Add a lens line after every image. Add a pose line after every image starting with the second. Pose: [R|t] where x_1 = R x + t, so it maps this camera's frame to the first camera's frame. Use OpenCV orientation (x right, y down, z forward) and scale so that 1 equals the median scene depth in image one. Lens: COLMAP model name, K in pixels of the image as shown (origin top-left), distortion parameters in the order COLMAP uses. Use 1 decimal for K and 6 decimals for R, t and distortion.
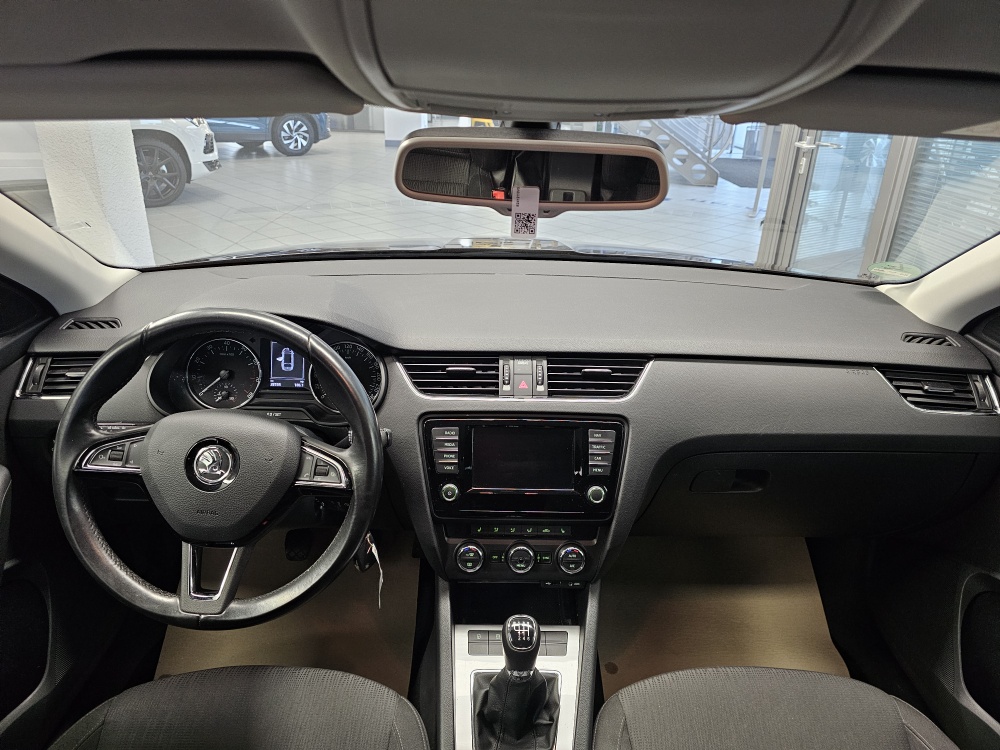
lens RADIAL K [[716.0, 0, 516.2], [0, 716.0, 359.7], [0, 0, 1]] dist [0.026973, -0.018116]
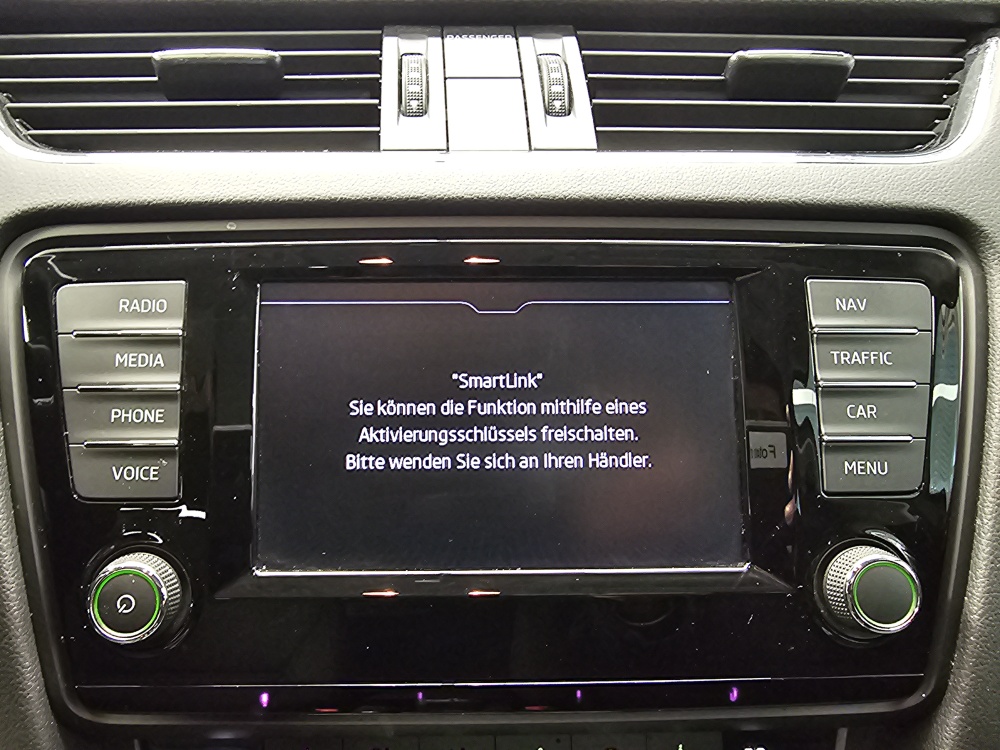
lens RADIAL K [[691.2, 0, 432.6], [0, 691.2, 391.4], [0, 0, 1]] dist [0.000153, -0.001767]
pose [[0.999768, -0.021101, 0.004367, -0.010599], [0.021267, 0.998877, -0.042347, 0.134920], [-0.003468, 0.042430, 0.999093, 0.786625]]
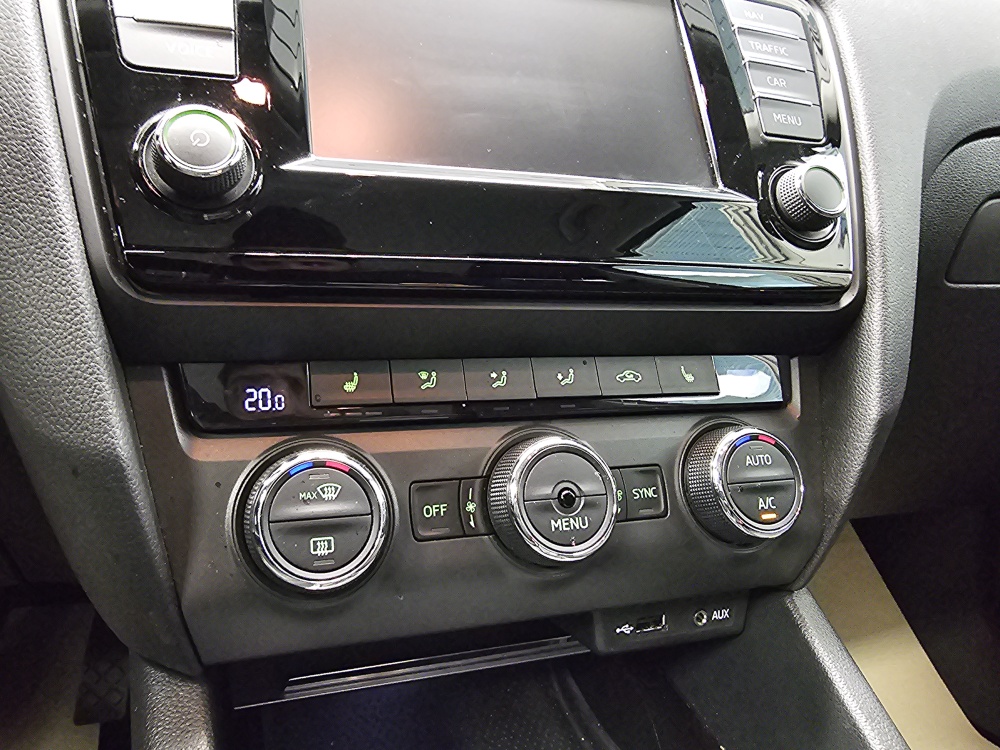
lens RADIAL K [[691.2, 0, 438.6], [0, 691.2, 370.6], [0, 0, 1]] dist [0.000153, -0.001767]
pose [[0.955045, -0.042146, 0.293450, -0.086150], [0.107490, 0.971716, -0.210270, 0.278822], [-0.276288, 0.232360, 0.932563, 0.804519]]
